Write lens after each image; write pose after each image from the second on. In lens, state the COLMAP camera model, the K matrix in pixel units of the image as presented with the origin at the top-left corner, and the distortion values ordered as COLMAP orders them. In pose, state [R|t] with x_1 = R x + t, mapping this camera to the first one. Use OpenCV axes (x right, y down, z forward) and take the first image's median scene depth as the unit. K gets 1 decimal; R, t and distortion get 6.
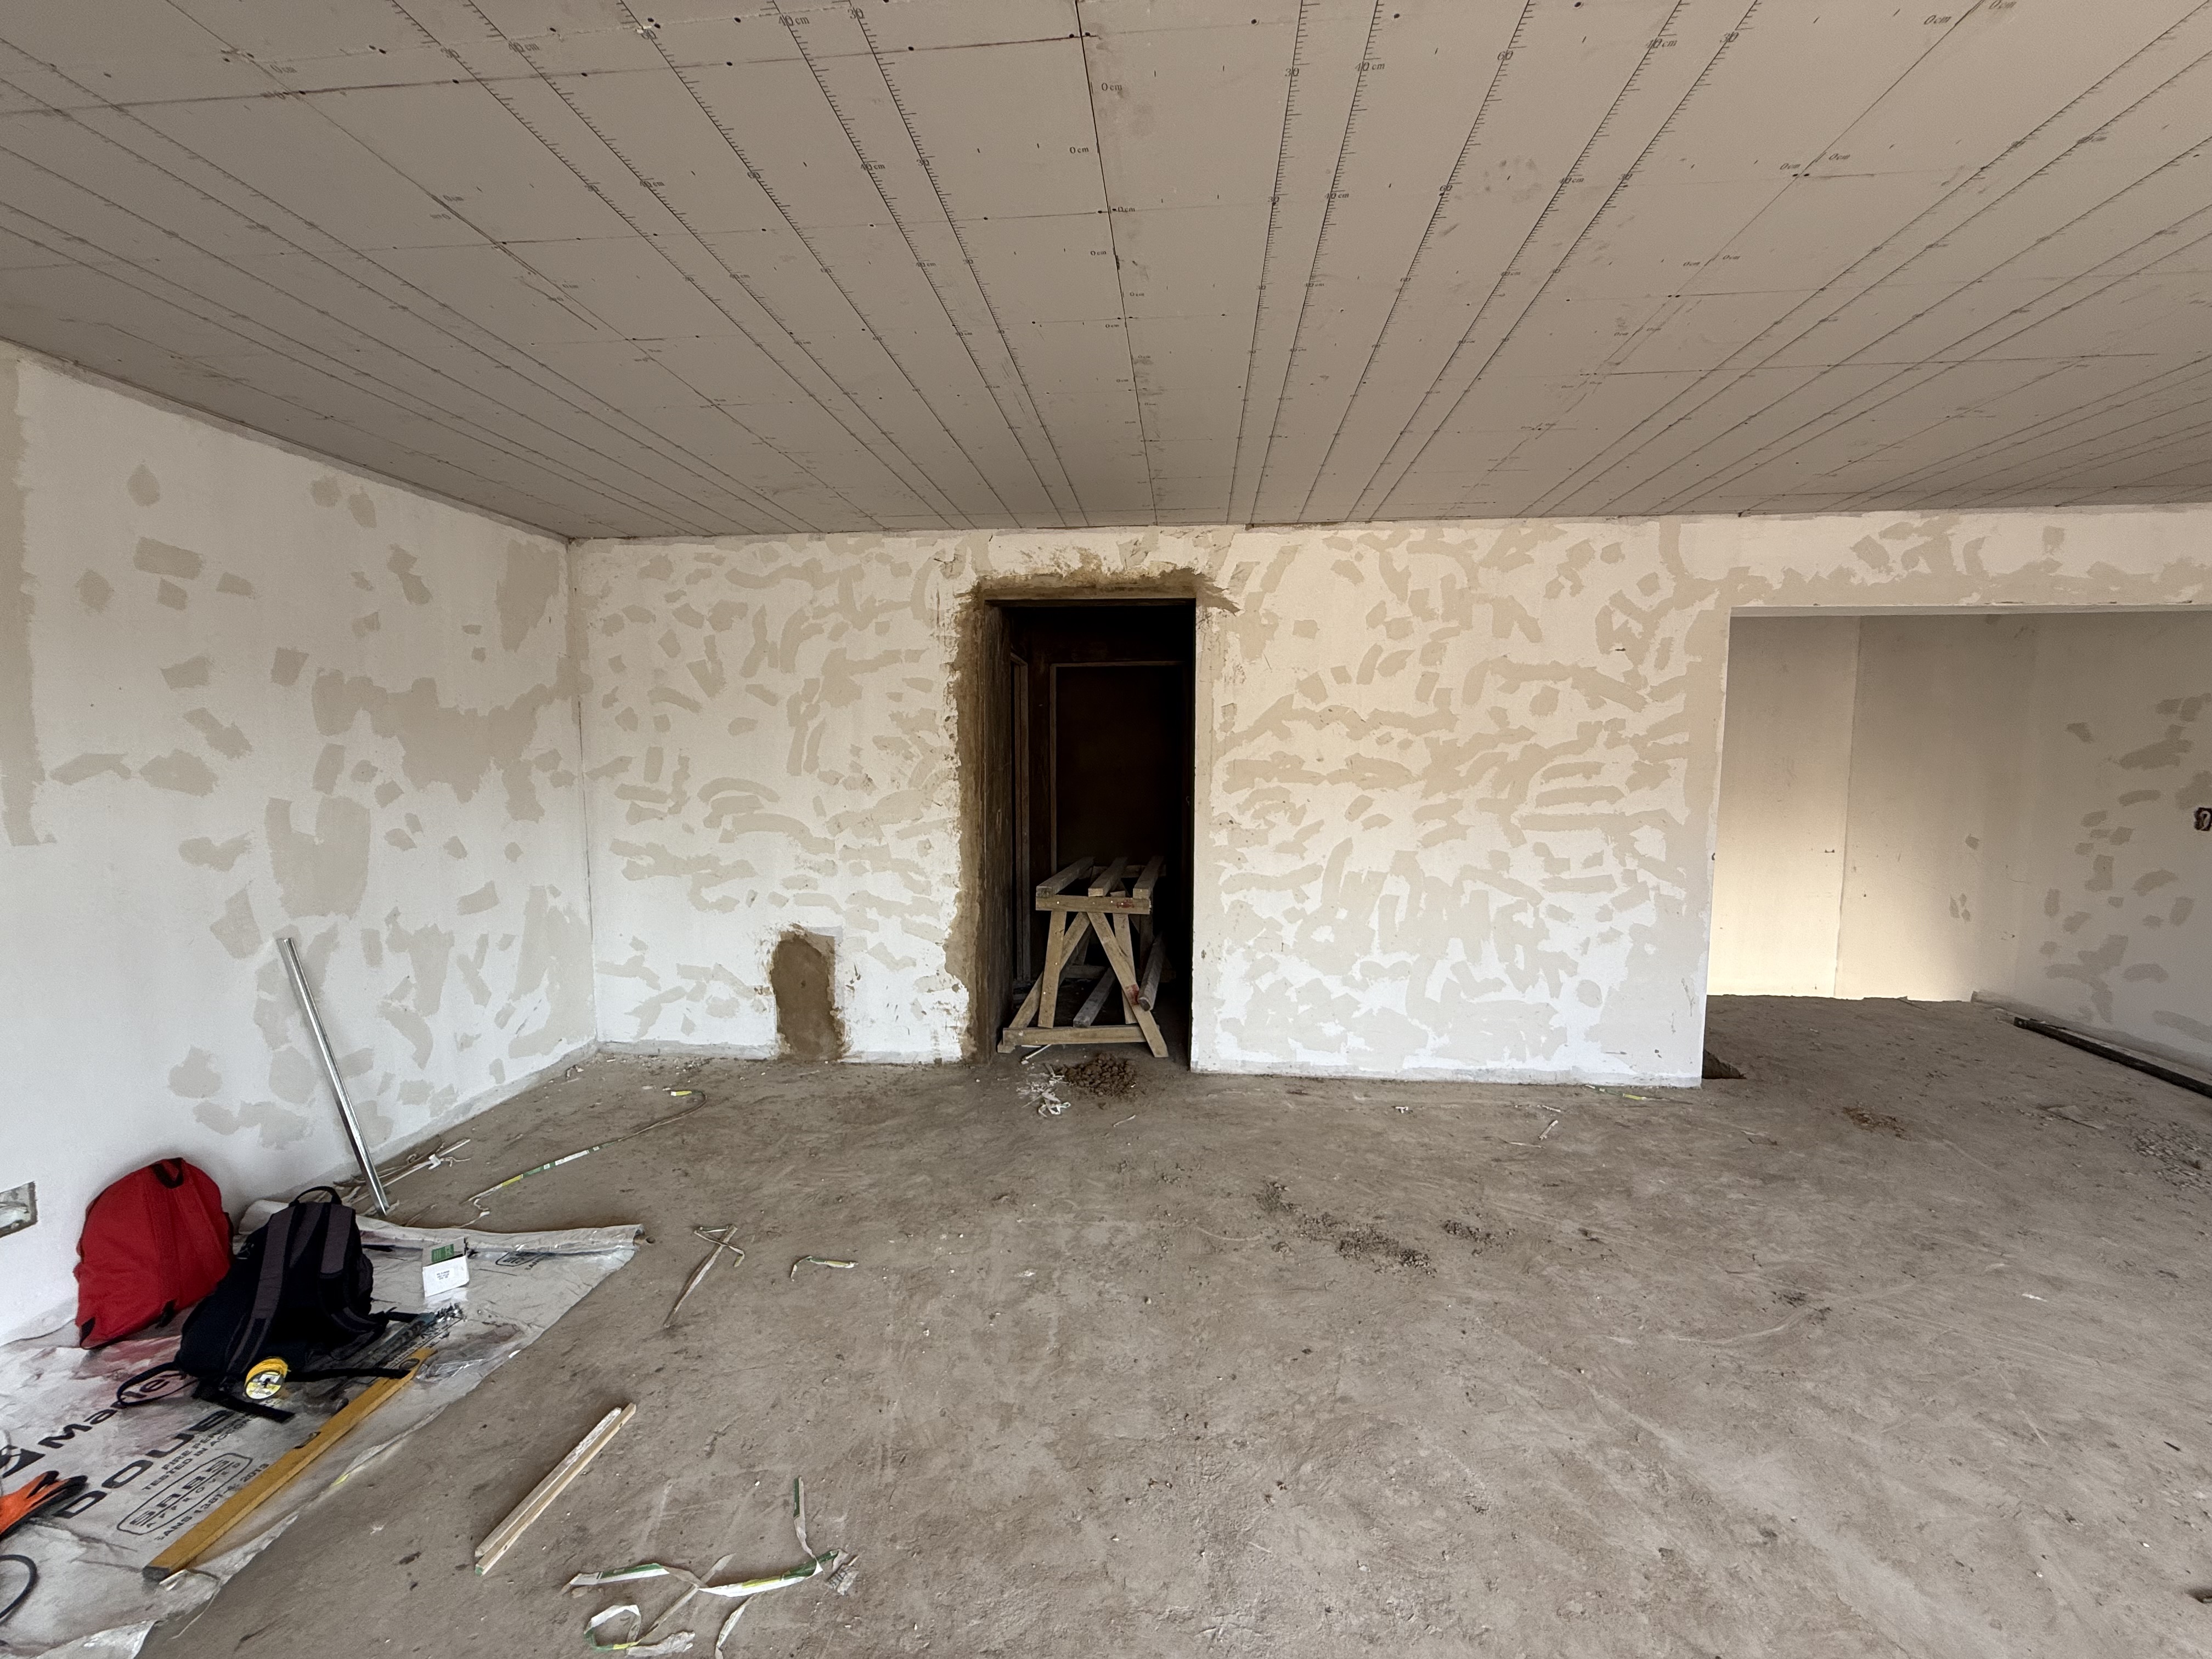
lens RADIAL K [[884.2, 0, 1103.1], [0, 884.2, 831.0], [0, 0, 1]] dist [0.001140, -0.000123]
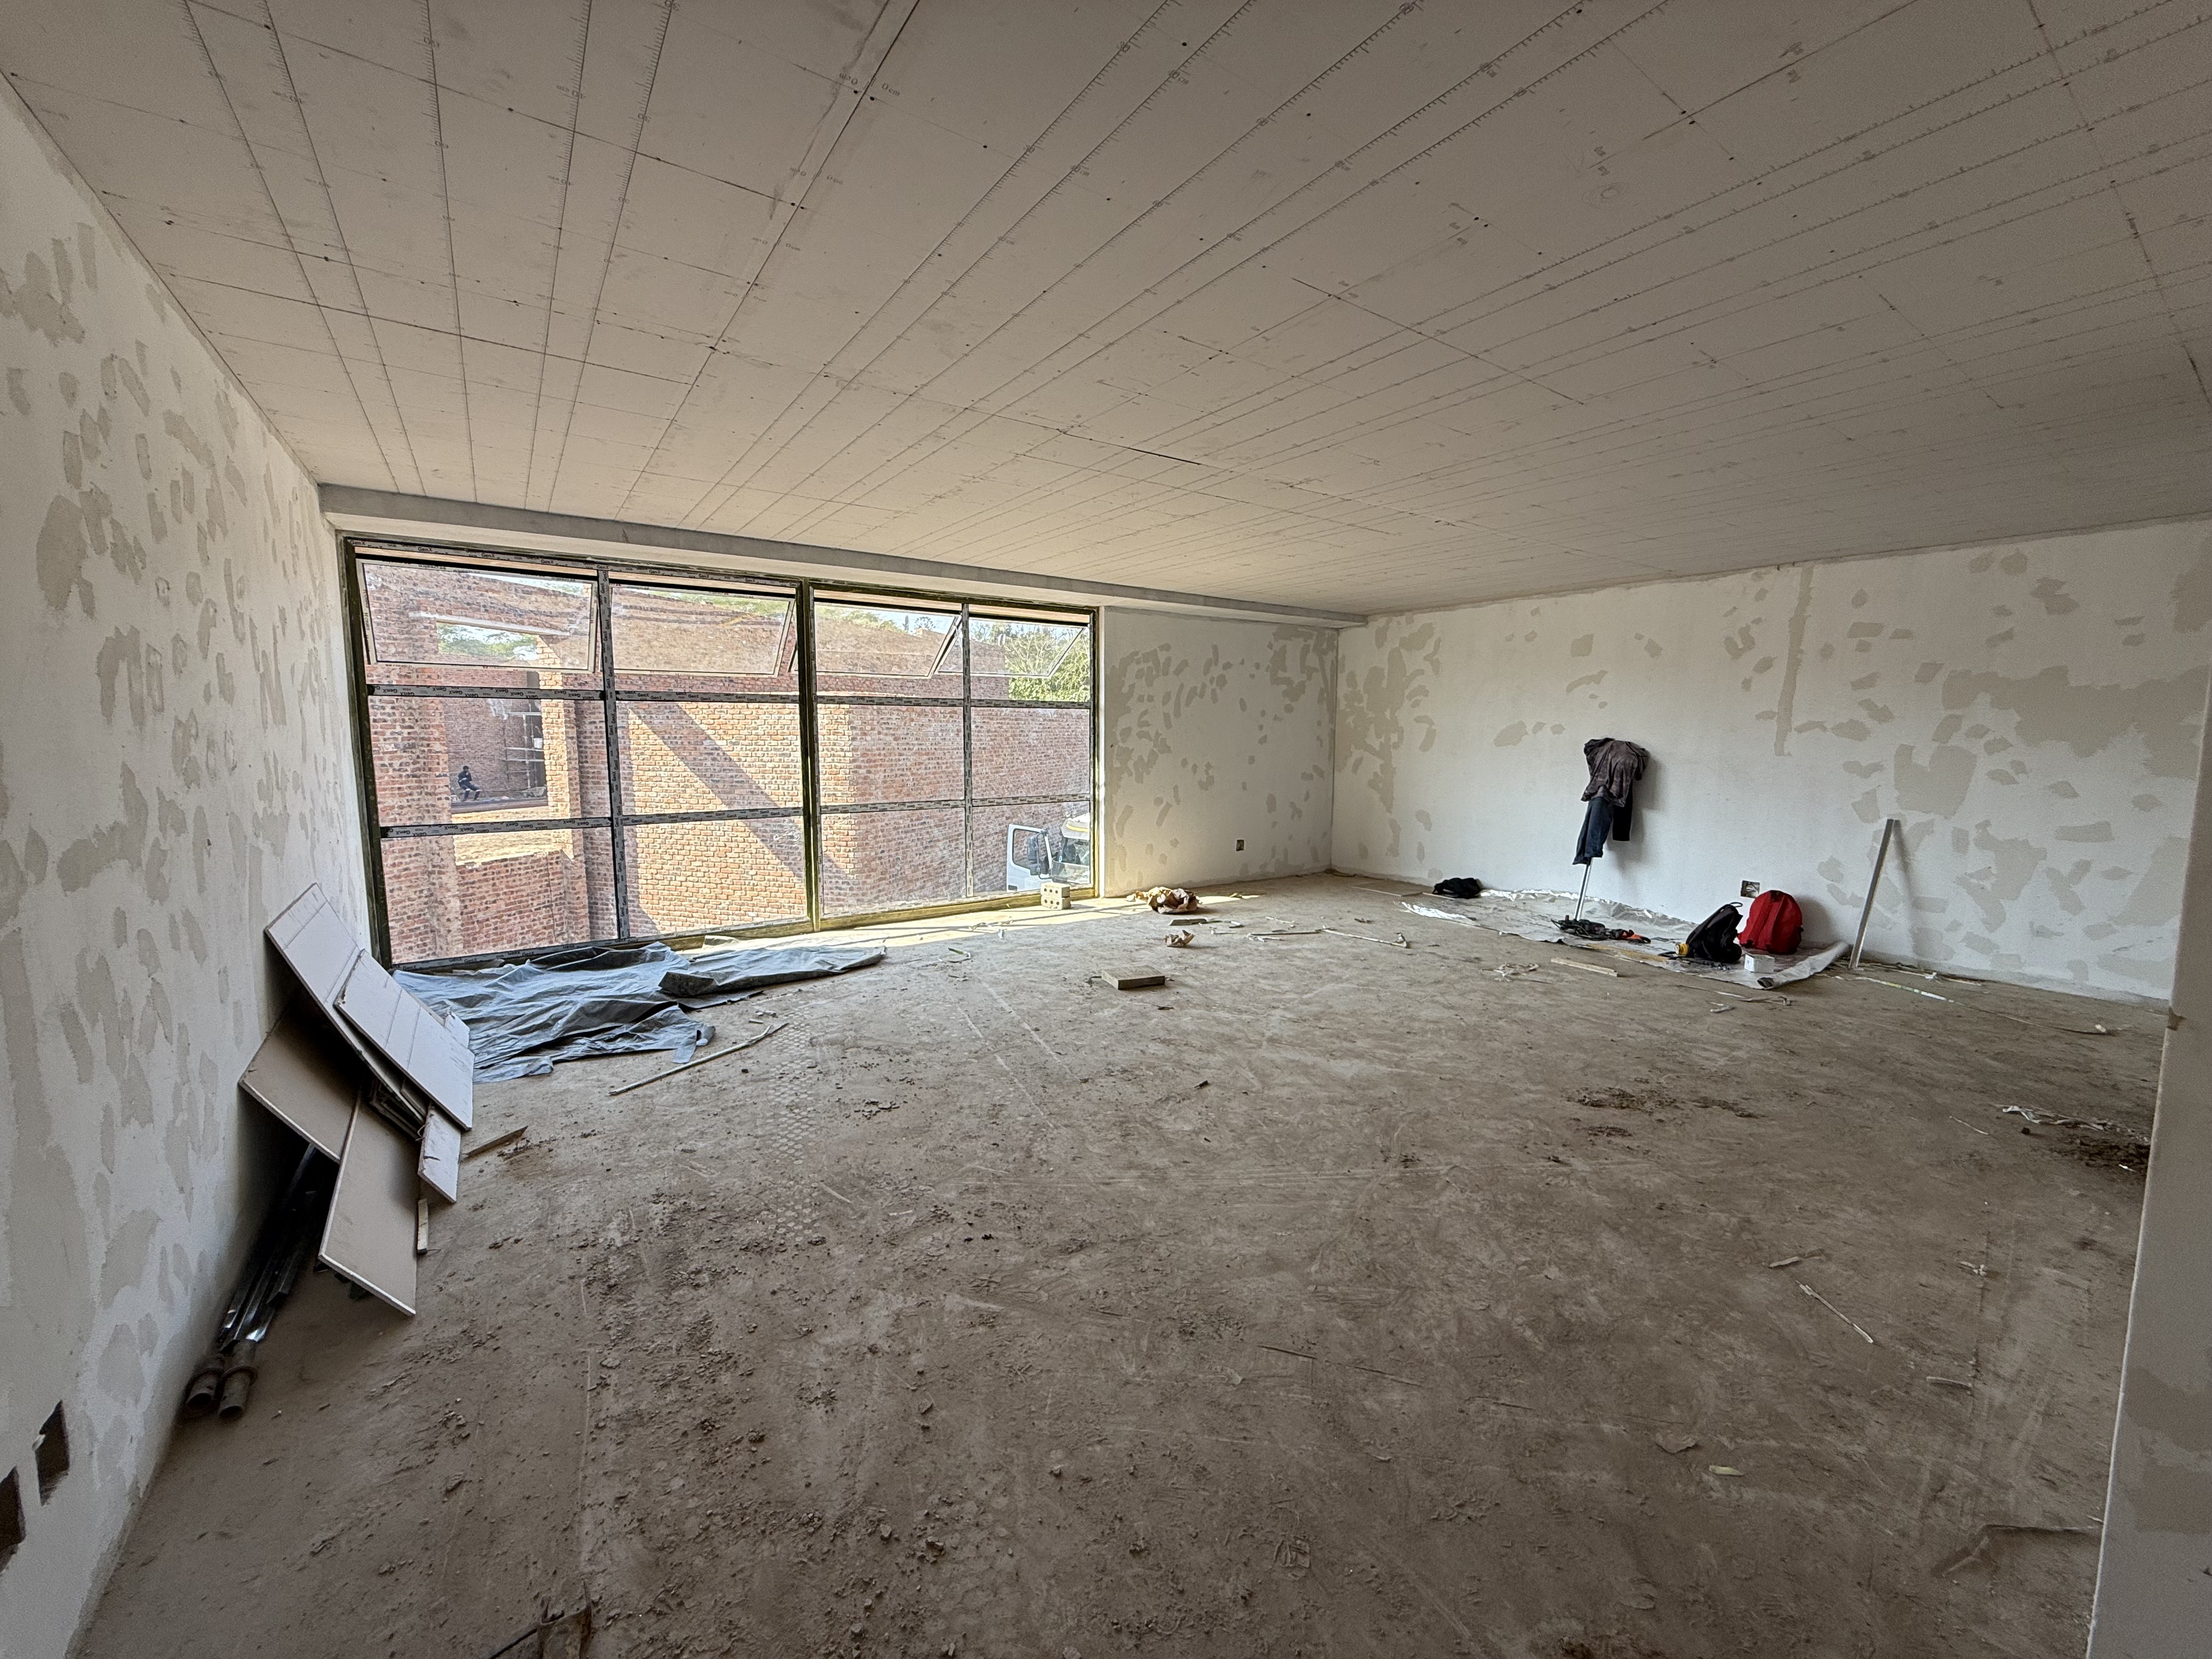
lens RADIAL K [[884.2, 0, 1105.6], [0, 884.2, 825.5], [0, 0, 1]] dist [0.001140, -0.000123]
pose [[-0.760585, 0.069008, -0.645561, 1.564058], [-0.060090, 0.982585, 0.175831, -0.095220], [0.646452, 0.172526, -0.743192, 1.316318]]
